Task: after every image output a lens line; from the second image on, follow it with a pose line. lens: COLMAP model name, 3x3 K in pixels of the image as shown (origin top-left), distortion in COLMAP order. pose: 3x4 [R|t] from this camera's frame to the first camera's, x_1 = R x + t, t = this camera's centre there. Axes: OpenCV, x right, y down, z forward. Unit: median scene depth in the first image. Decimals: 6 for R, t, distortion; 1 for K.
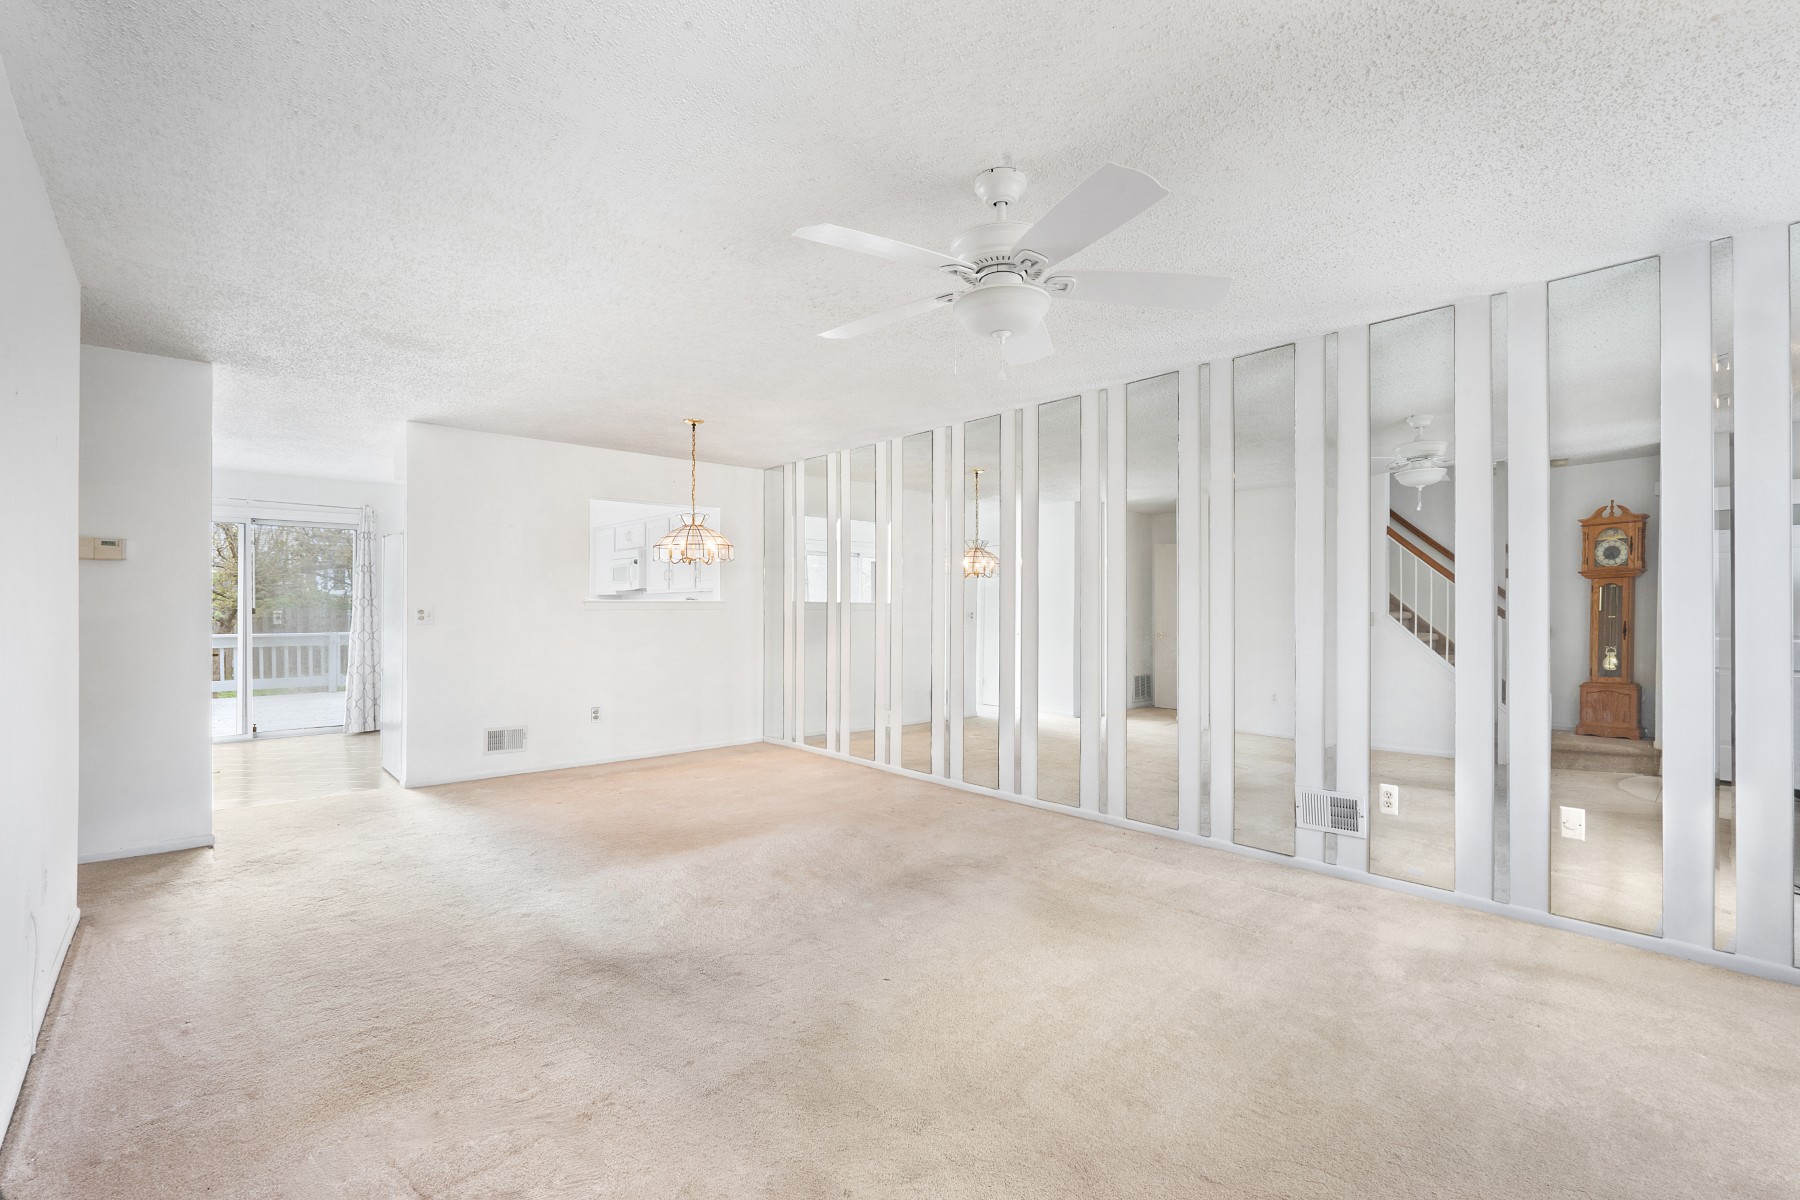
lens RADIAL K [[784.5, 0, 897.3], [0, 784.5, 605.1], [0, 0, 1]] dist [-0.003106, 0.000614]
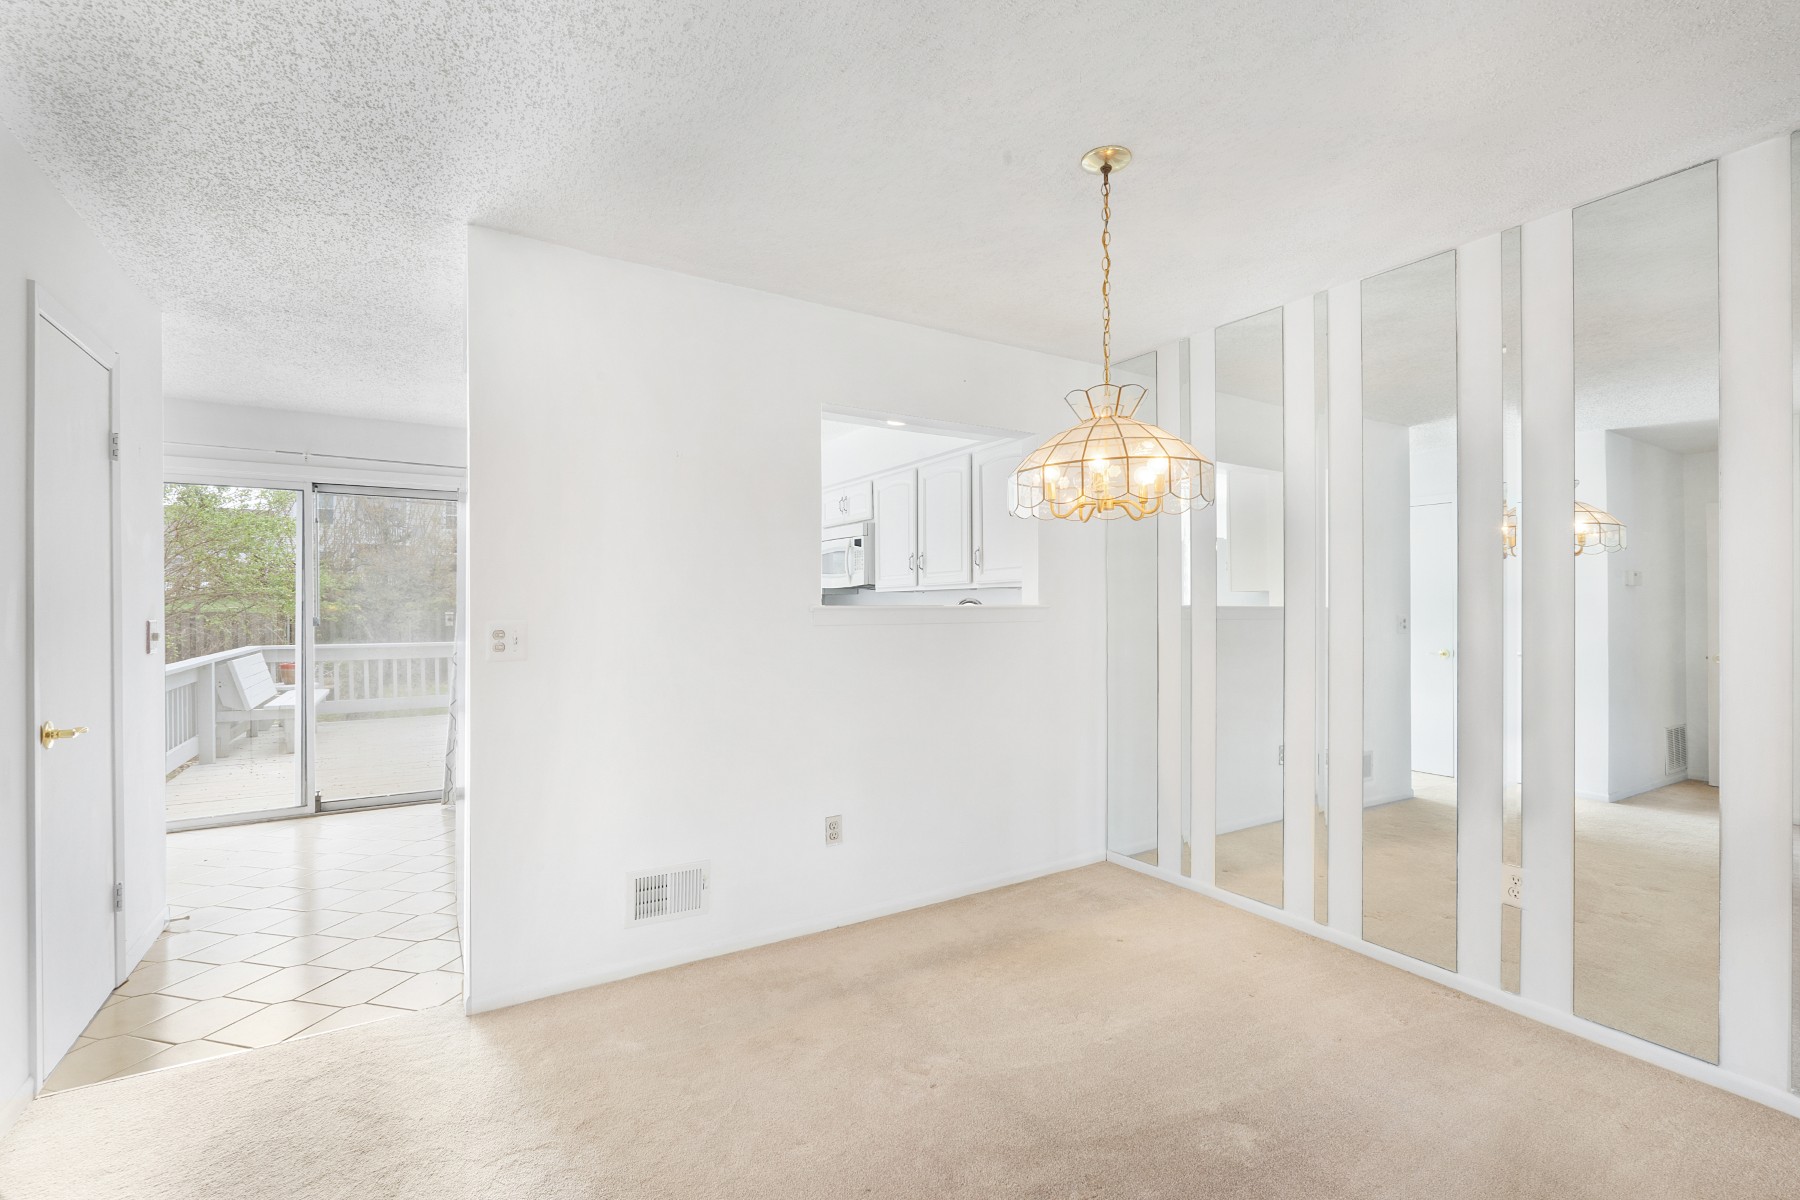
lens RADIAL K [[789.0, 0, 896.7], [0, 789.0, 602.9], [0, 0, 1]] dist [-0.004948, 0.000272]
pose [[0.982752, -0.003662, -0.184891, -0.241357], [0.003659, 0.999993, -0.000358, -0.007754], [0.184891, -0.000325, 0.982759, 0.489627]]
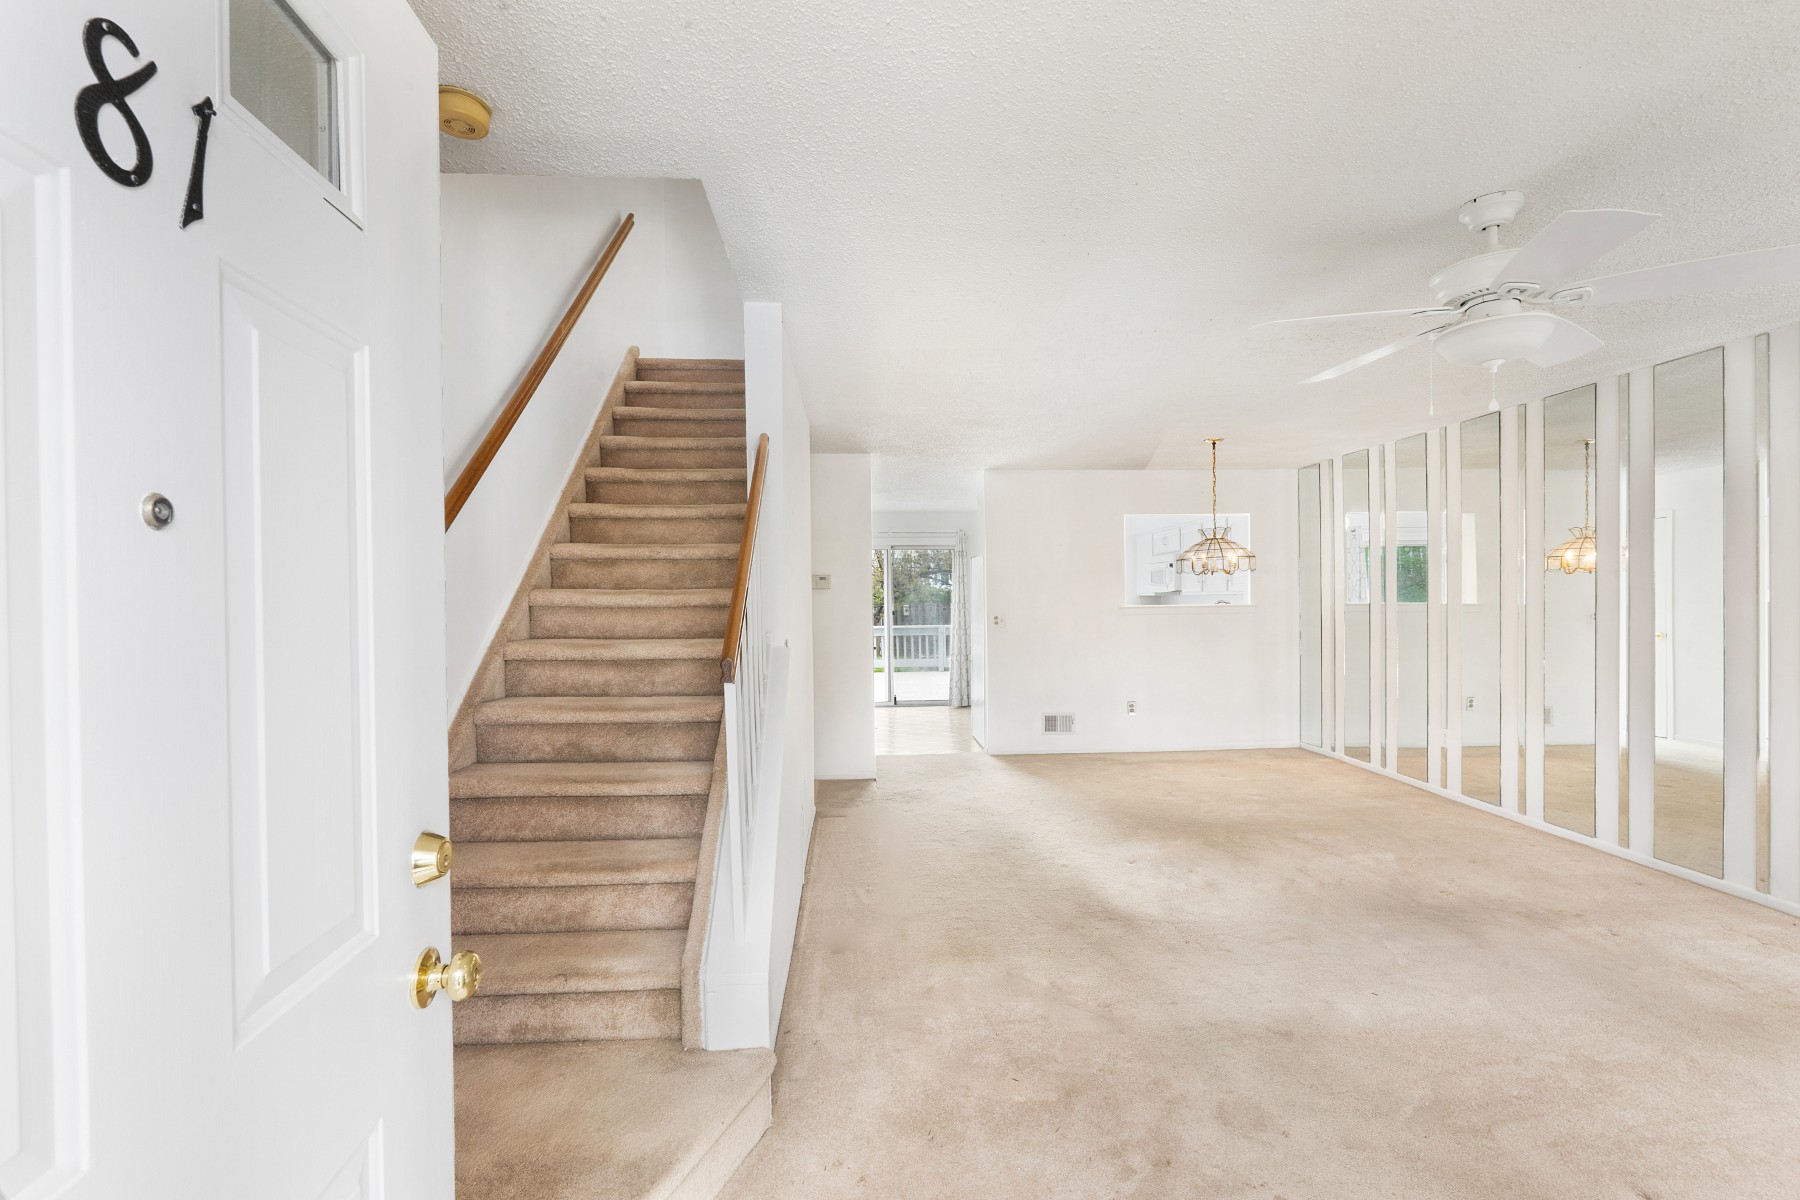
lens RADIAL K [[784.5, 0, 897.3], [0, 784.5, 605.1], [0, 0, 1]] dist [-0.003106, 0.000614]
pose [[0.777295, -0.004847, -0.629118, 0.061644], [0.015228, 0.999822, 0.011112, -0.024859], [0.628952, -0.018218, 0.777230, -0.081340]]
